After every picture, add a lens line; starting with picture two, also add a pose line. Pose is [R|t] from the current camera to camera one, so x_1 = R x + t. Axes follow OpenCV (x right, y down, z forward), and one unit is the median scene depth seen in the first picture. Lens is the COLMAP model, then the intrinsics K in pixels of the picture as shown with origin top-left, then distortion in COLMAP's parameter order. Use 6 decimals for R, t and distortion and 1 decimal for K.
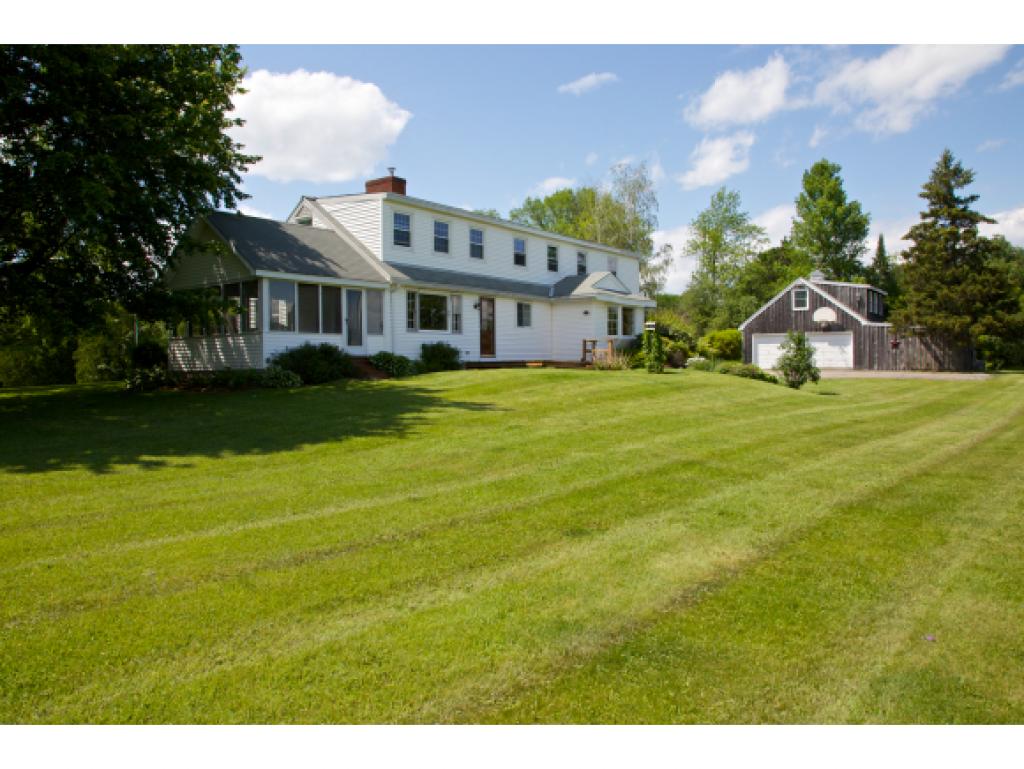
lens RADIAL K [[733.7, 0, 514.9], [0, 733.7, 378.9], [0, 0, 1]] dist [-0.084232, 0.002451]
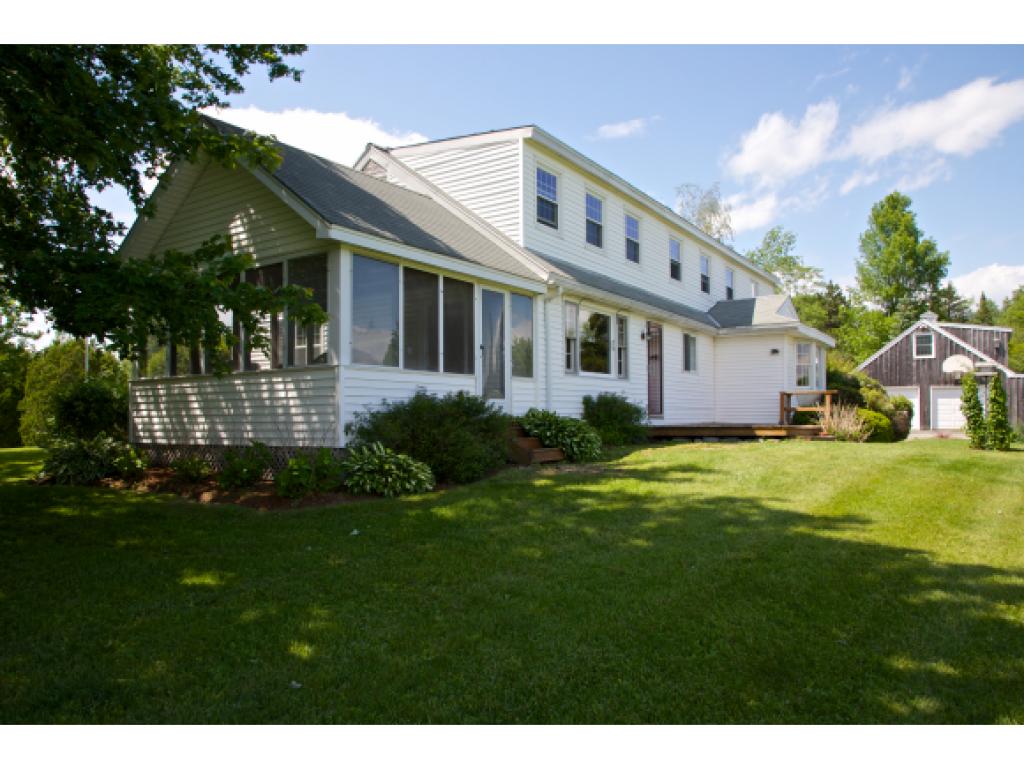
lens RADIAL K [[733.7, 0, 508.0], [0, 733.7, 392.4], [0, 0, 1]] dist [-0.084232, 0.002451]
pose [[0.999573, 0.008179, 0.028066, -0.183057], [-0.006630, 0.998472, -0.054869, -0.017185], [-0.028472, 0.054660, 0.998099, 0.393047]]
